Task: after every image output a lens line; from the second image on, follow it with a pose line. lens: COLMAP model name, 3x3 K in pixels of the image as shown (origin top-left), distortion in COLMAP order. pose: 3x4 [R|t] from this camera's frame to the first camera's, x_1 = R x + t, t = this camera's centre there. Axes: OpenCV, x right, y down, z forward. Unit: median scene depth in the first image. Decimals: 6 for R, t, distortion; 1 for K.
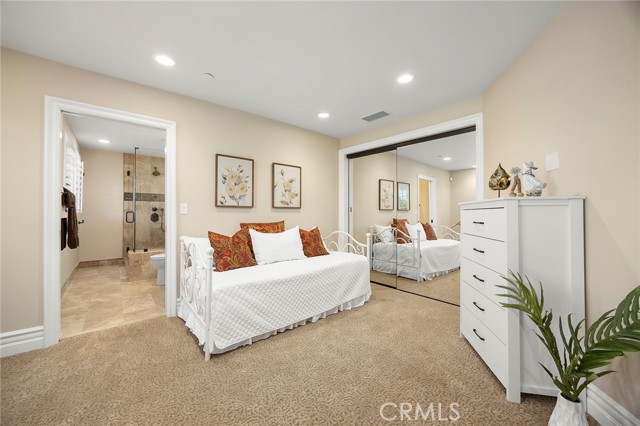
lens RADIAL K [[245.4, 0, 321.4], [0, 245.4, 211.9], [0, 0, 1]] dist [-0.005351, -0.000175]
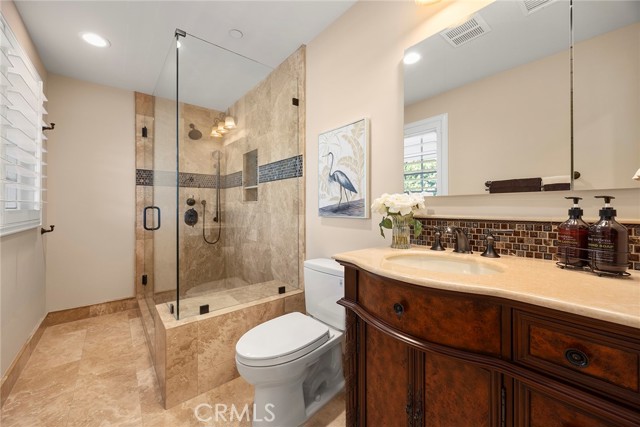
lens RADIAL K [[245.4, 0, 317.5], [0, 245.4, 208.8], [0, 0, 1]] dist [-0.005351, -0.000175]
pose [[0.999940, -0.002271, -0.010683, -0.416143], [0.002355, 0.999966, 0.007852, 0.000893], [0.010664, -0.007877, 0.999912, 0.483933]]
